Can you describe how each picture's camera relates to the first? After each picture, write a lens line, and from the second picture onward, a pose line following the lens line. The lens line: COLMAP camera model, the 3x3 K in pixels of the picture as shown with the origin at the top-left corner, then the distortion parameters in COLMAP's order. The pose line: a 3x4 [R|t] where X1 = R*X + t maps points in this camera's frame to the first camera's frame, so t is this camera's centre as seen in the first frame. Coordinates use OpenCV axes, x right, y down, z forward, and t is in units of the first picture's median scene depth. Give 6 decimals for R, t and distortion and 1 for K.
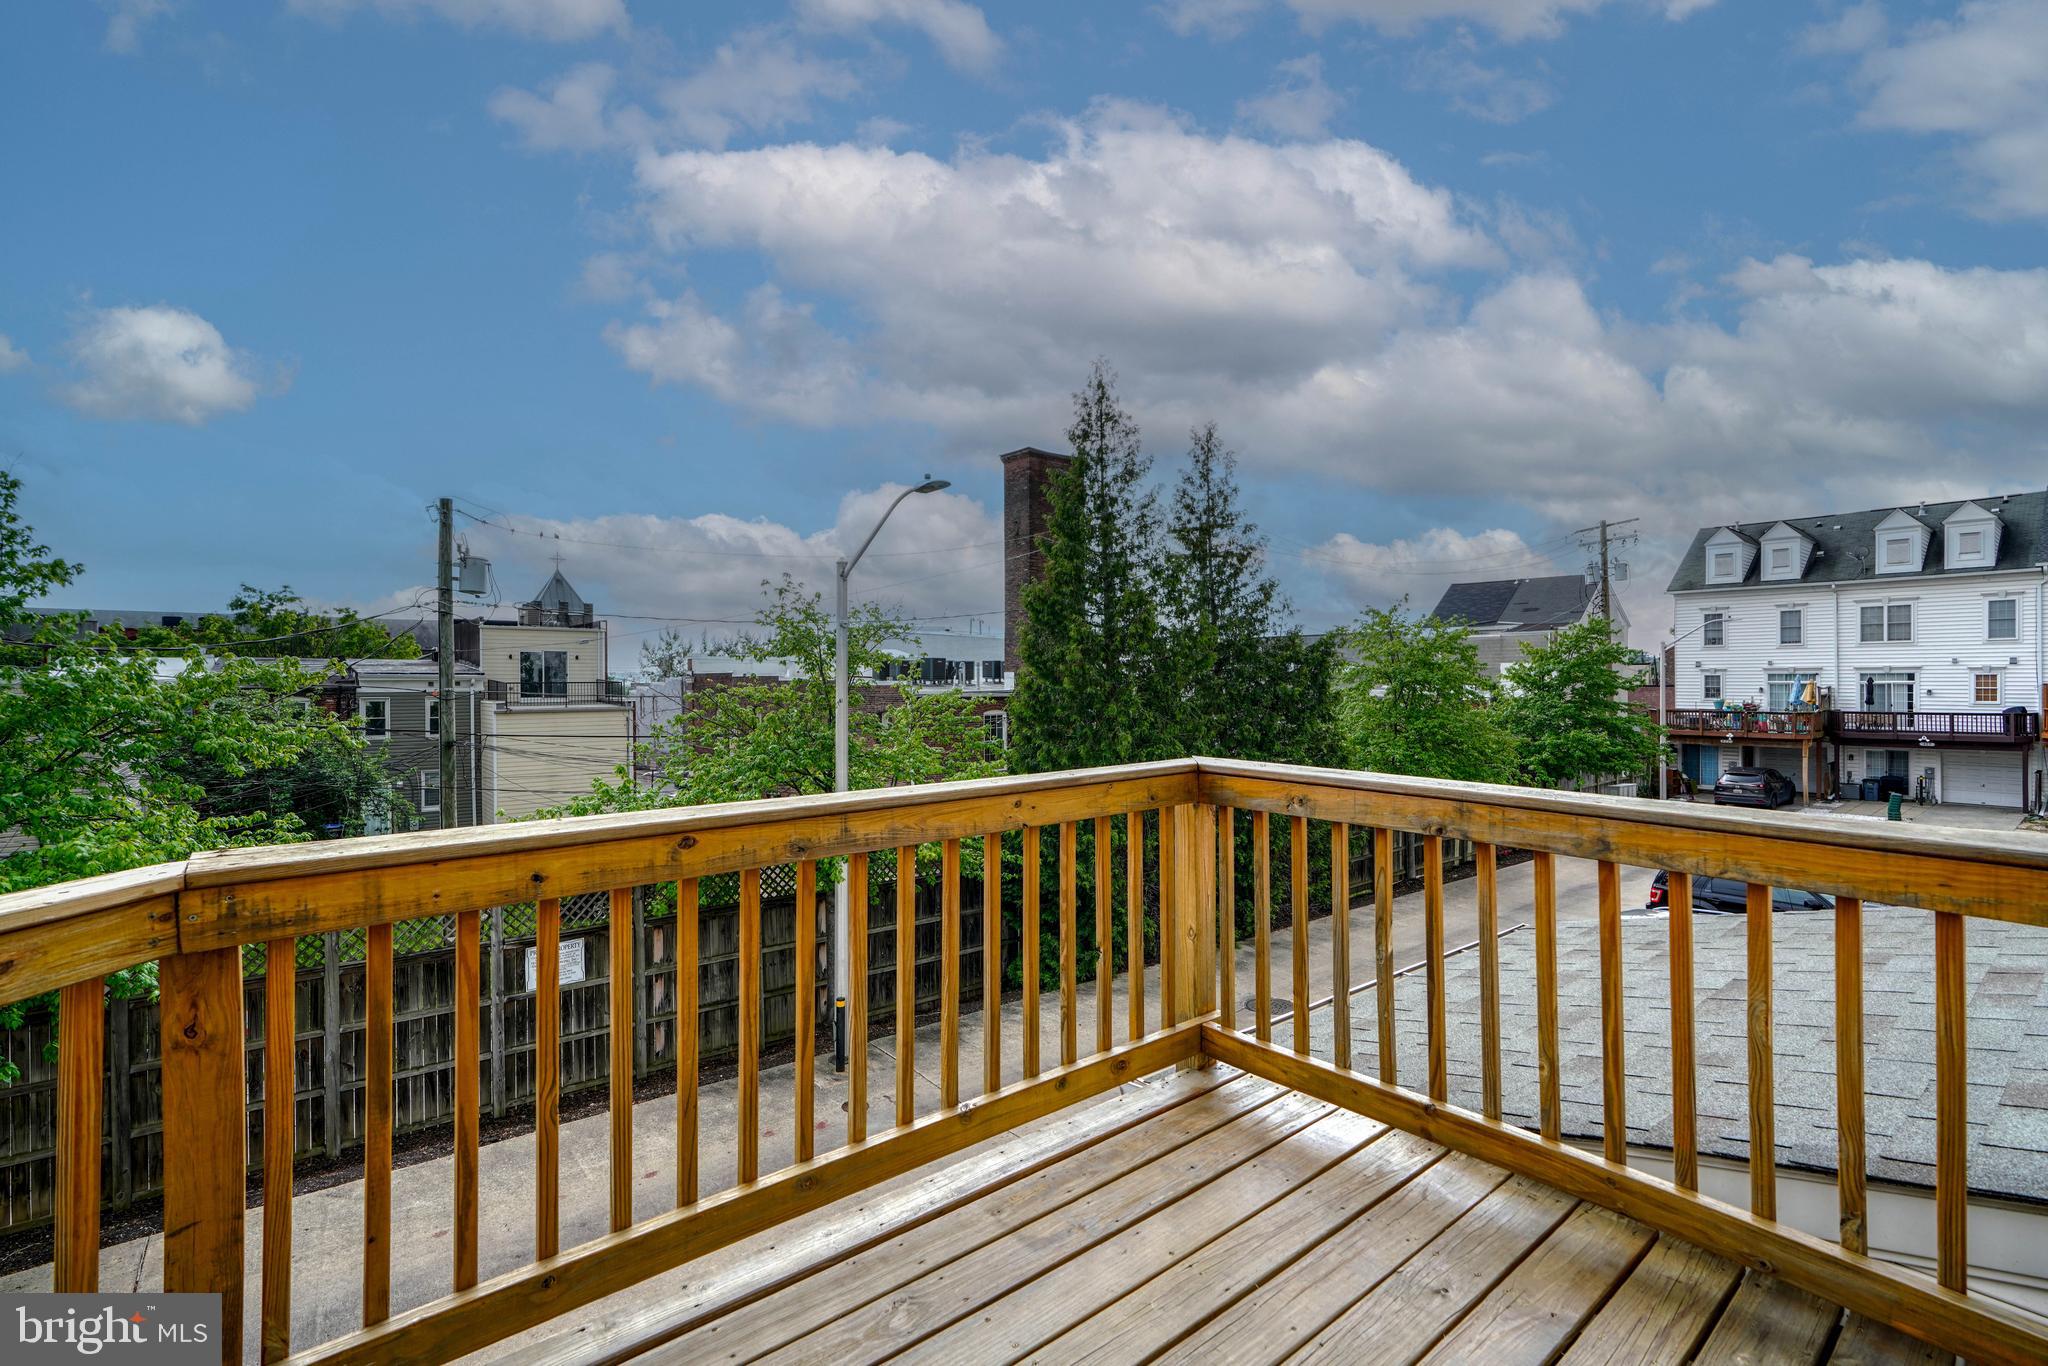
lens RADIAL K [[914.0, 0, 986.1], [0, 914.0, 680.9], [0, 0, 1]] dist [0.000449, 0.000532]
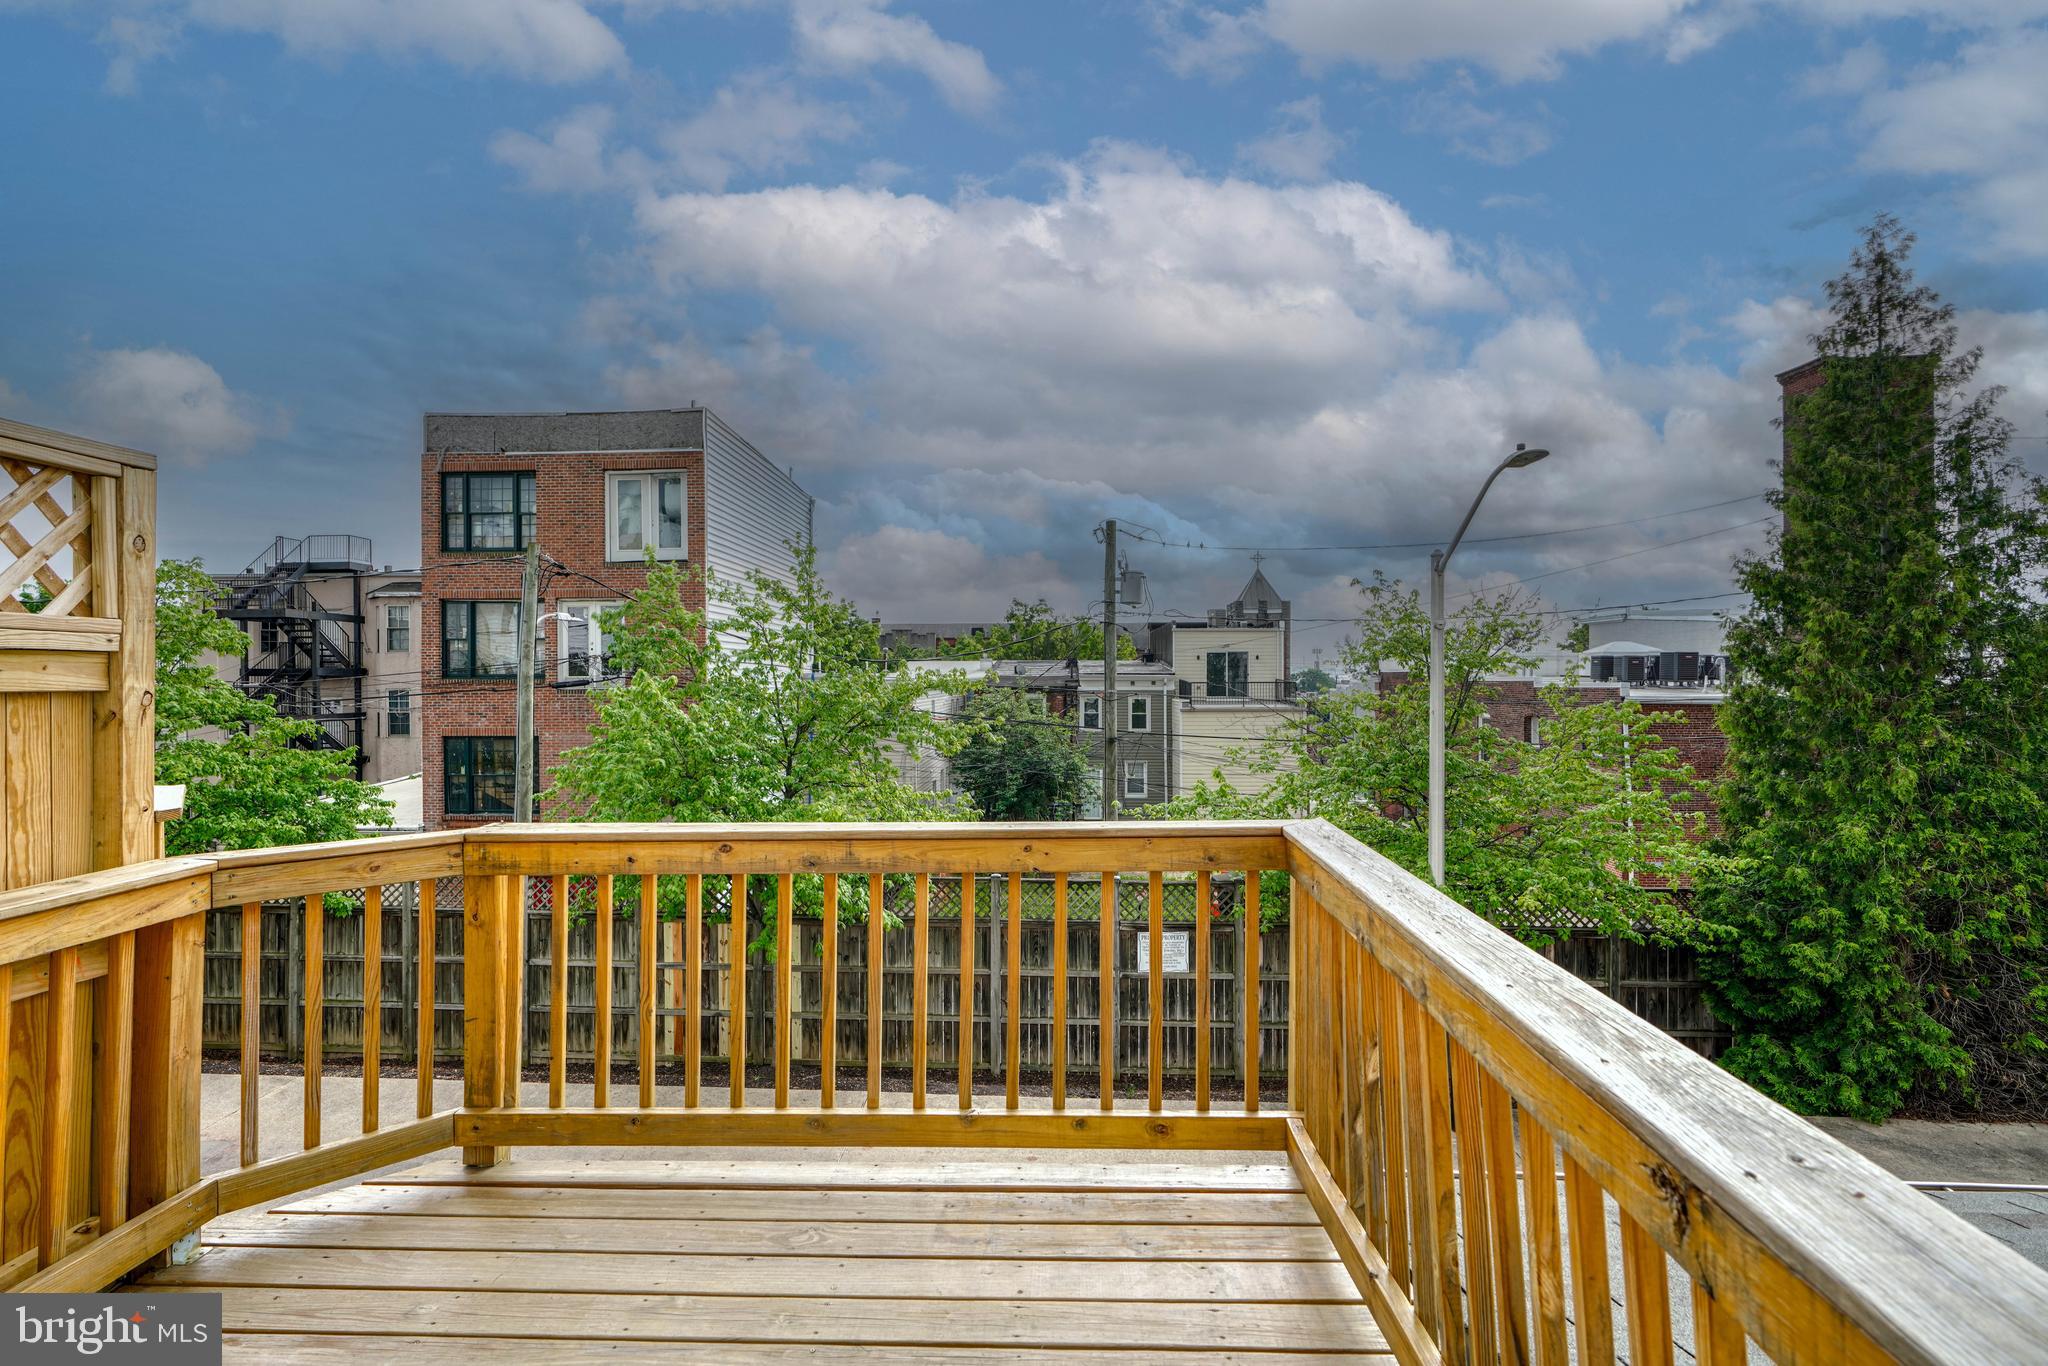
lens RADIAL K [[982.3, 0, 1024.0], [0, 982.3, 683.0], [0, 0, 1]] dist [-0.000561, 0.000379]
pose [[0.759468, 0.005278, -0.650524, 0.126635], [-0.000267, 0.999970, 0.007801, -0.011229], [0.650545, -0.005751, 0.759446, 0.019704]]
